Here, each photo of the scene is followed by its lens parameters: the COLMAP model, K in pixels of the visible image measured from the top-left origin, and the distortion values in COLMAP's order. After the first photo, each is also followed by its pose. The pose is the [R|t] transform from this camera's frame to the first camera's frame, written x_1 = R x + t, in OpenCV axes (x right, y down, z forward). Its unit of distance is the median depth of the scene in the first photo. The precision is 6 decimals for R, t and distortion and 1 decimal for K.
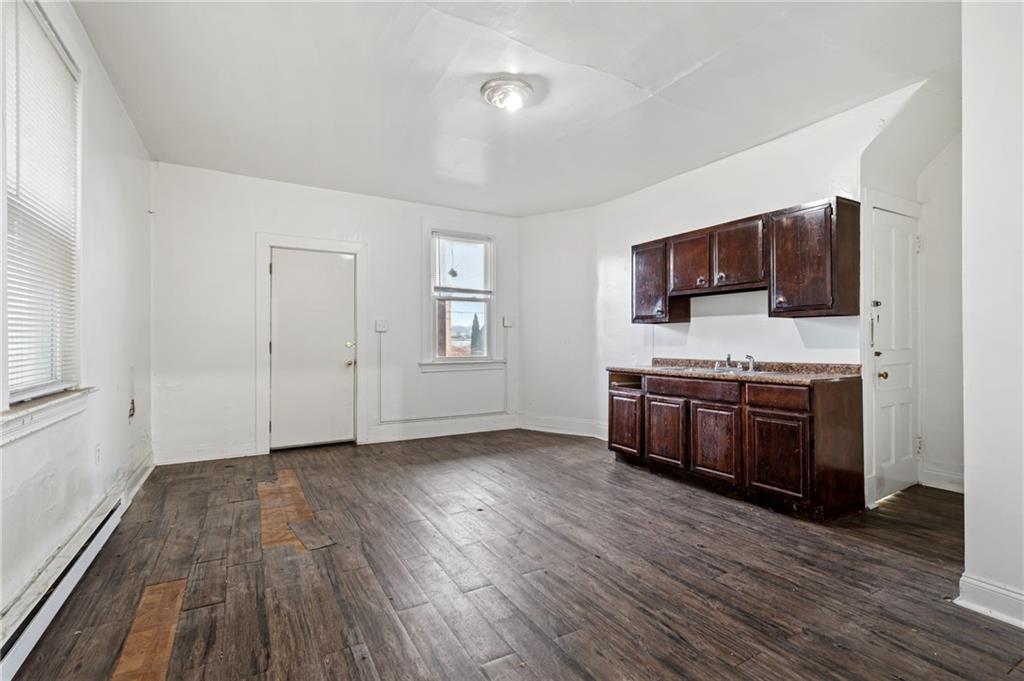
lens RADIAL K [[463.4, 0, 510.0], [0, 463.4, 340.4], [0, 0, 1]] dist [-0.000577, 0.000336]
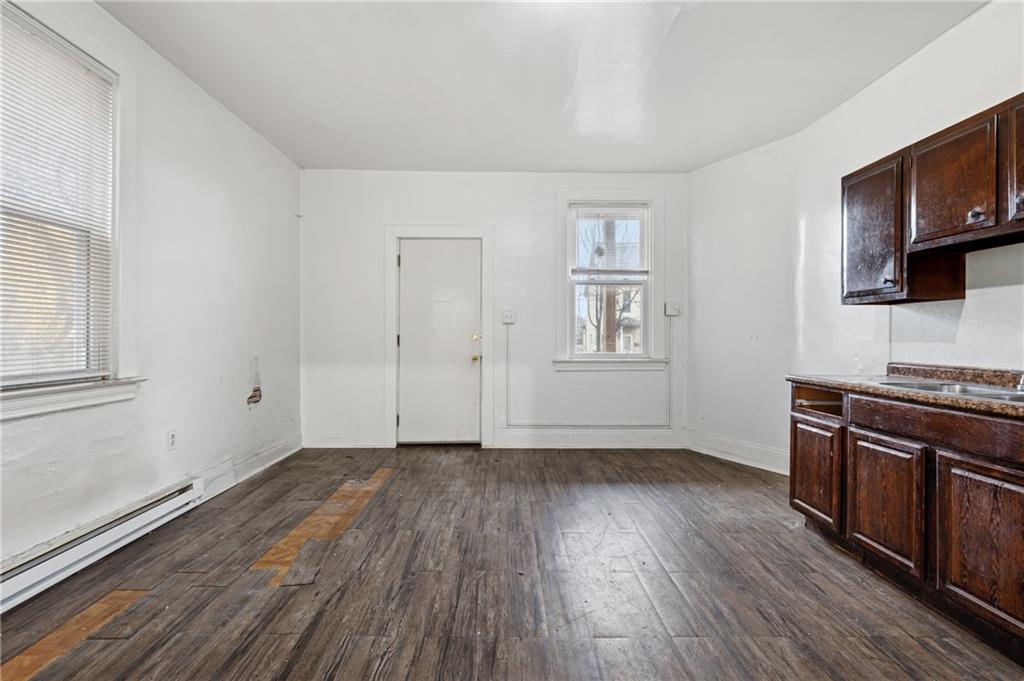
lens RADIAL K [[463.4, 0, 513.0], [0, 463.4, 335.4], [0, 0, 1]] dist [-0.000577, 0.000336]
pose [[0.876412, 0.001736, -0.481559, 0.200175], [-0.001007, 0.999998, 0.001772, 0.003160], [0.481561, -0.001068, 0.876412, 0.291256]]
